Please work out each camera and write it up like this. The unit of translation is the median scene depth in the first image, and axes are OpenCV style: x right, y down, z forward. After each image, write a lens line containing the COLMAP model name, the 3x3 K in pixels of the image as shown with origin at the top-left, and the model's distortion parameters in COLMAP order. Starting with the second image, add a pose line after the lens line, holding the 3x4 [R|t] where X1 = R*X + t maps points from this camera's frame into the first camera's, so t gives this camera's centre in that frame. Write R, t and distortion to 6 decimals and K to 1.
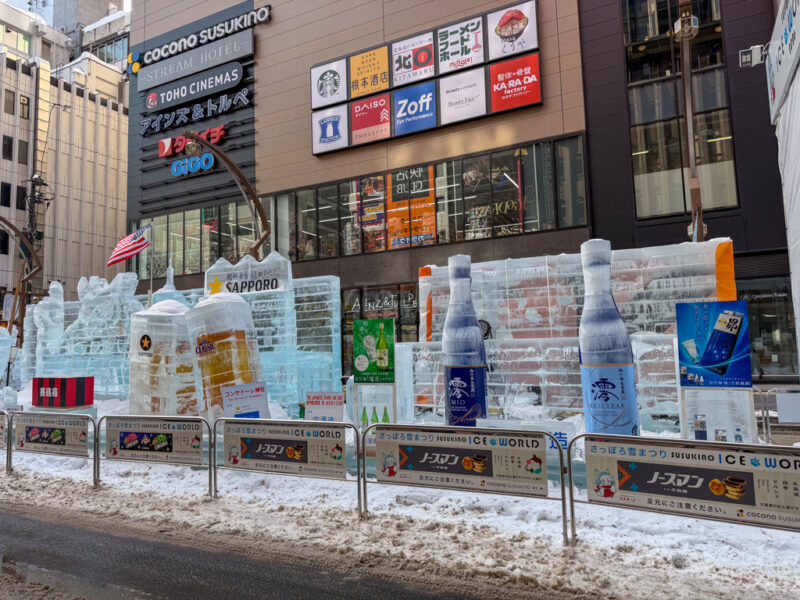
lens RADIAL K [[566.8, 0, 400.0], [0, 566.8, 299.6], [0, 0, 1]] dist [0.002109, -0.001251]
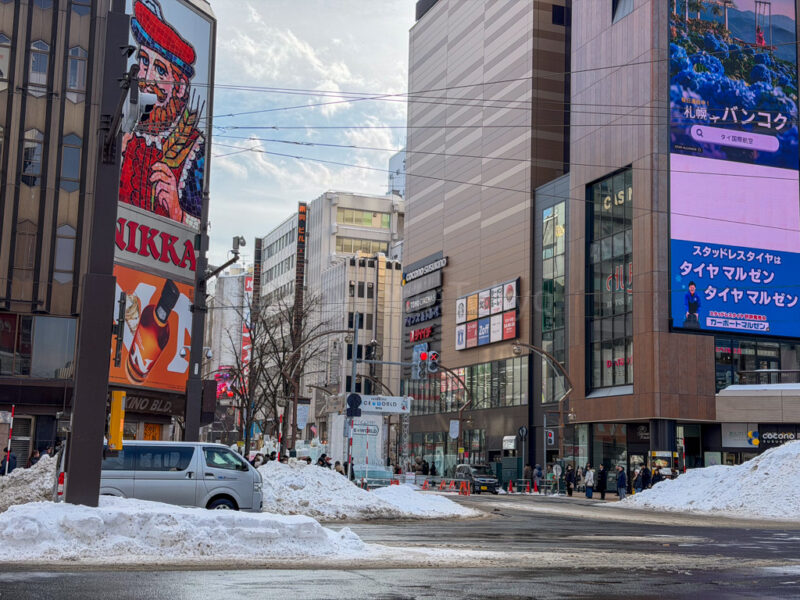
lens RADIAL K [[1121.6, 0, 399.5], [0, 1121.6, 299.9], [0, 0, 1]] dist [0.000163, 0.000000]
pose [[0.742856, -0.054801, -0.667205, 1.867173], [0.018168, 0.997927, -0.061737, -0.187063], [0.669205, 0.033740, 0.742312, -1.548035]]
